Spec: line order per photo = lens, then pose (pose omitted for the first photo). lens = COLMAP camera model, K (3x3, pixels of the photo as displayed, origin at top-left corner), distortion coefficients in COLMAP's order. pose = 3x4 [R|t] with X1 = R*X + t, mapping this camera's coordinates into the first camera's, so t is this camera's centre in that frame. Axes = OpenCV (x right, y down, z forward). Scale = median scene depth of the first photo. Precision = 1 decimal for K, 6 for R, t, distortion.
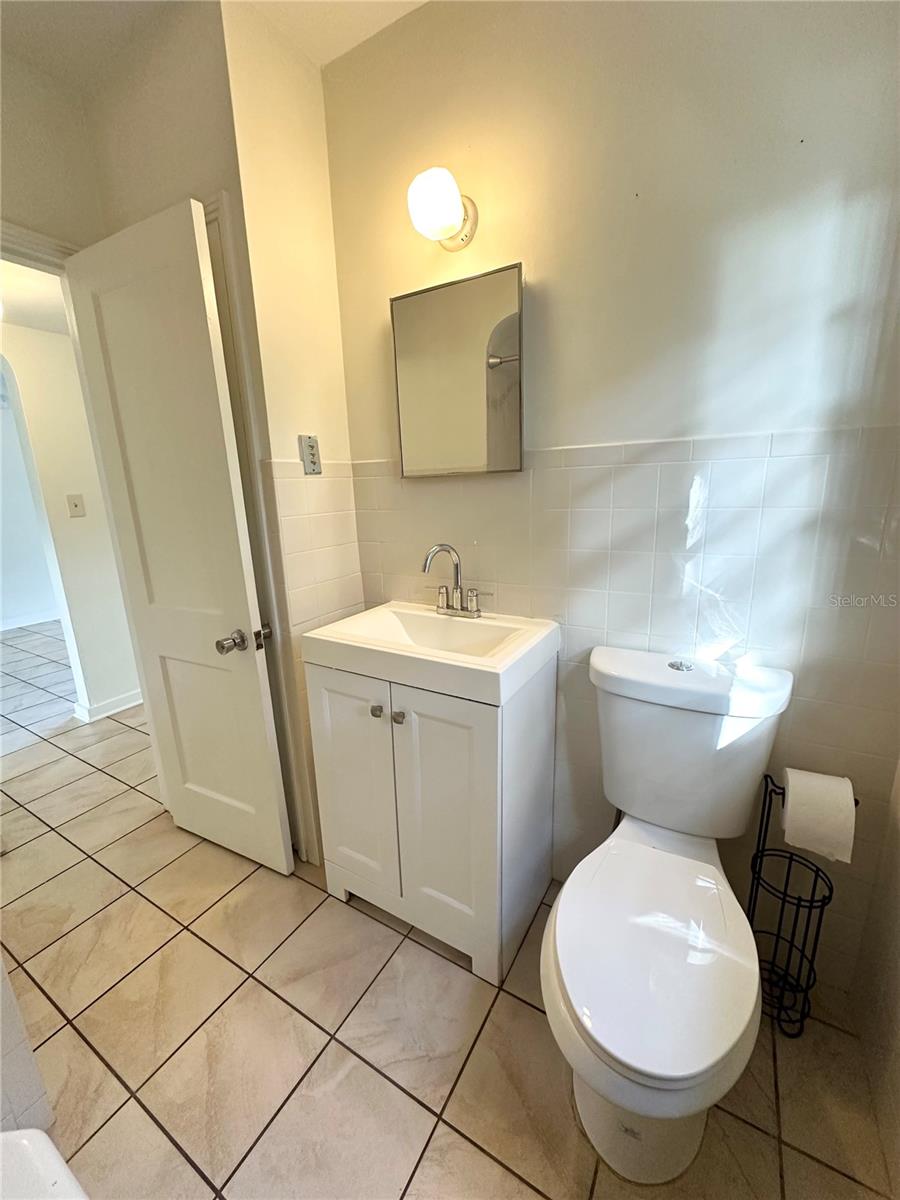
lens RADIAL K [[479.5, 0, 447.6], [0, 479.5, 604.0], [0, 0, 1]] dist [-0.004432, 0.000194]
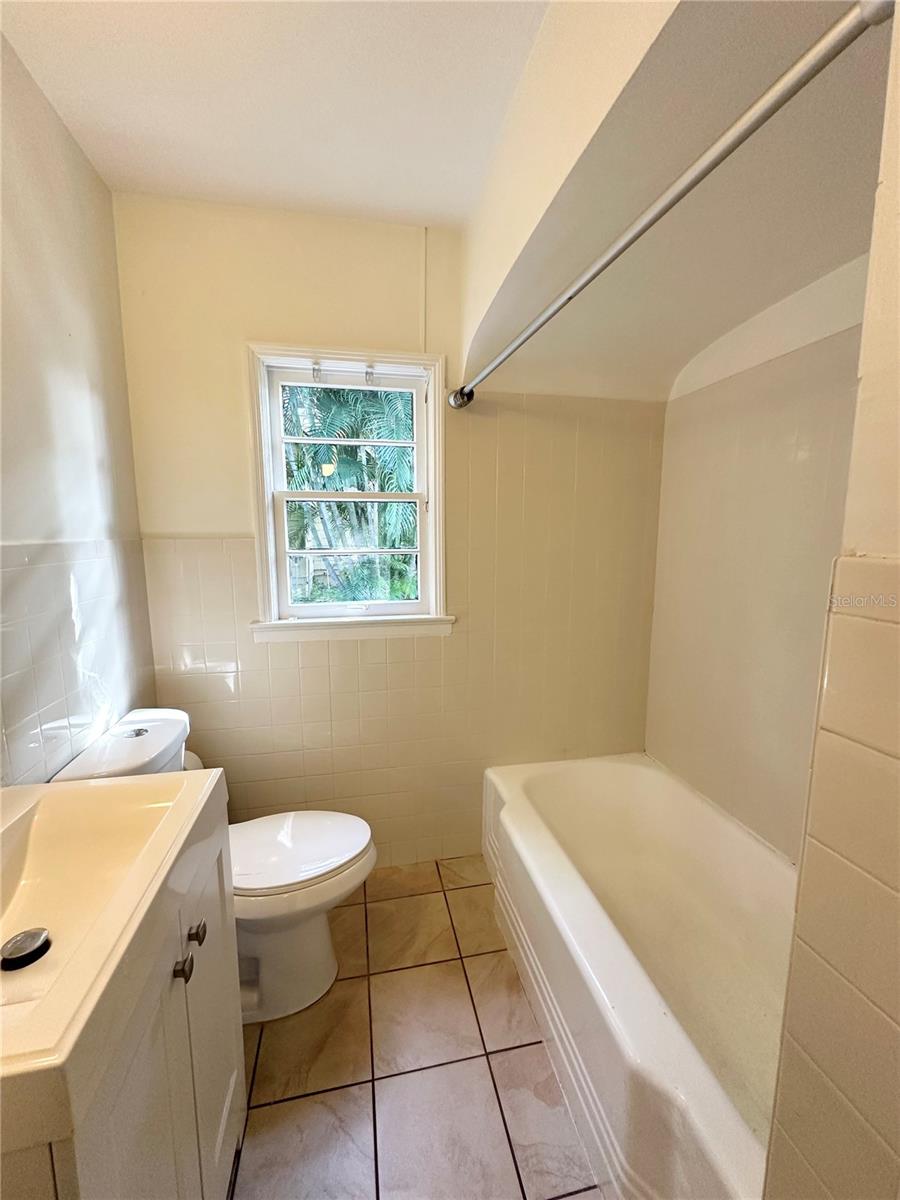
lens RADIAL K [[479.5, 0, 447.9], [0, 479.5, 596.8], [0, 0, 1]] dist [-0.004432, 0.000194]
pose [[-0.675513, -0.075068, 0.733517, -0.849978], [0.191467, 0.942822, 0.272814, -0.354196], [-0.712055, 0.324734, -0.622516, 1.086739]]
